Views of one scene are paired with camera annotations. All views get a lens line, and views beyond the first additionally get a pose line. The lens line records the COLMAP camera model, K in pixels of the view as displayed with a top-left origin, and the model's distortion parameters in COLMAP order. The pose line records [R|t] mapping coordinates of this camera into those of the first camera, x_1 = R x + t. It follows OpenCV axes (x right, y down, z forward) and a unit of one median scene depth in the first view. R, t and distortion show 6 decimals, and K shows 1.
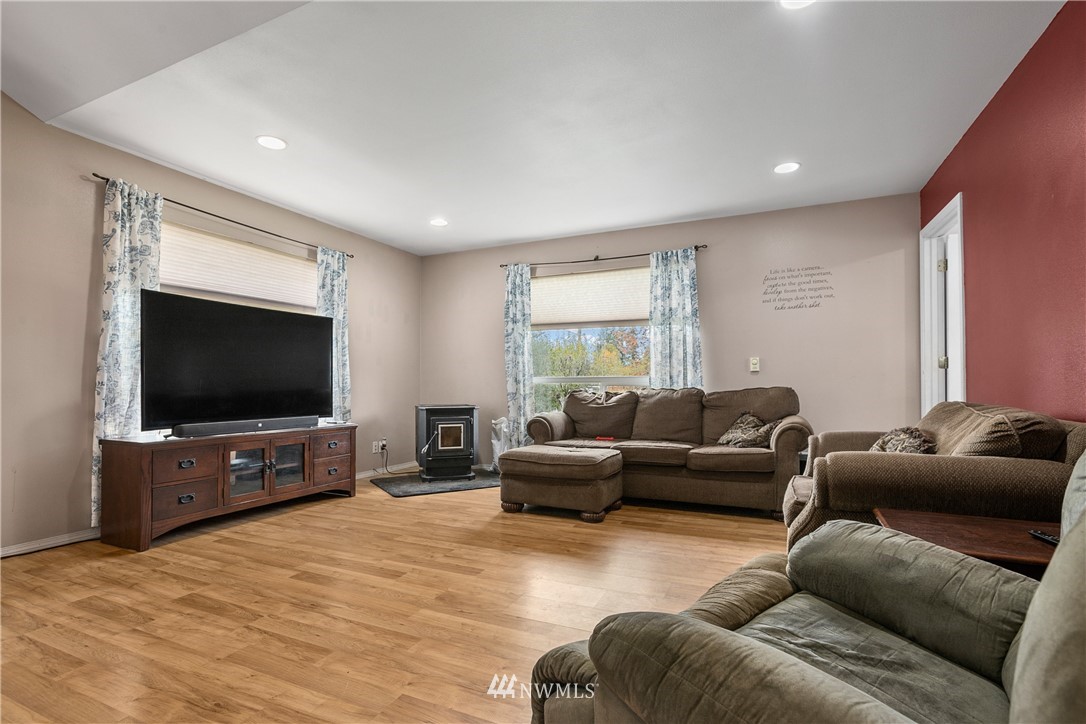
lens RADIAL K [[516.5, 0, 540.3], [0, 516.5, 383.7], [0, 0, 1]] dist [-0.035800, 0.000628]
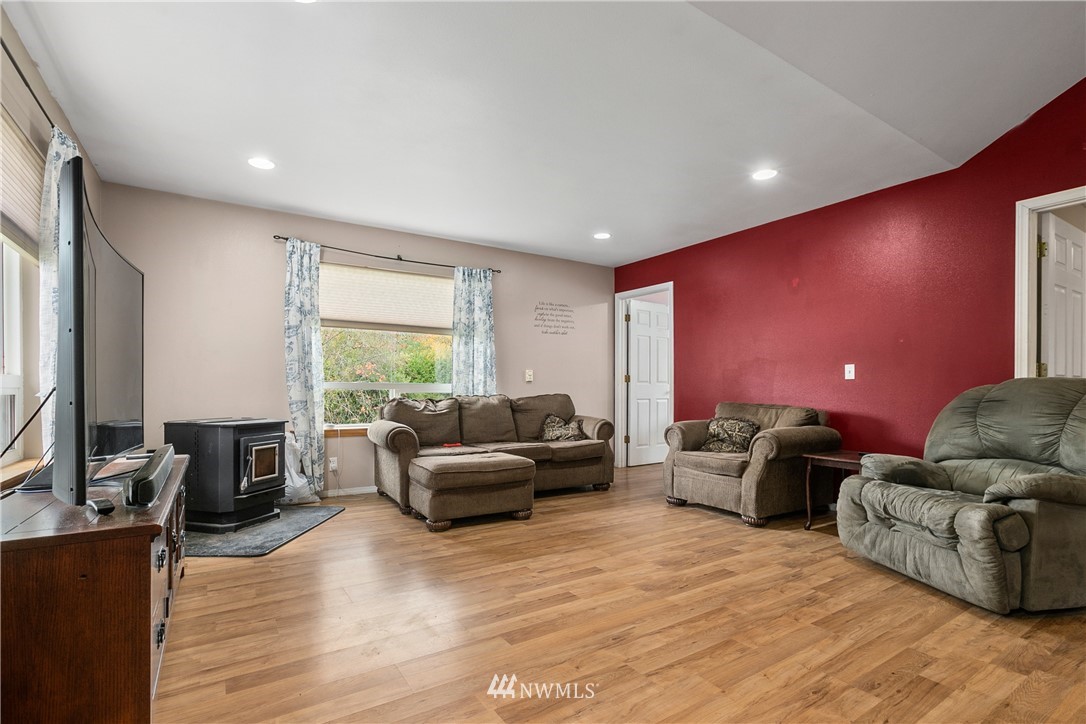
lens RADIAL K [[522.8, 0, 540.4], [0, 522.8, 386.1], [0, 0, 1]] dist [-0.015153, -0.000123]
pose [[0.530759, 0.010459, 0.847458, -0.644476], [-0.006894, 0.999944, -0.008023, -0.001810], [-0.847495, -0.001584, 0.530802, 0.308931]]
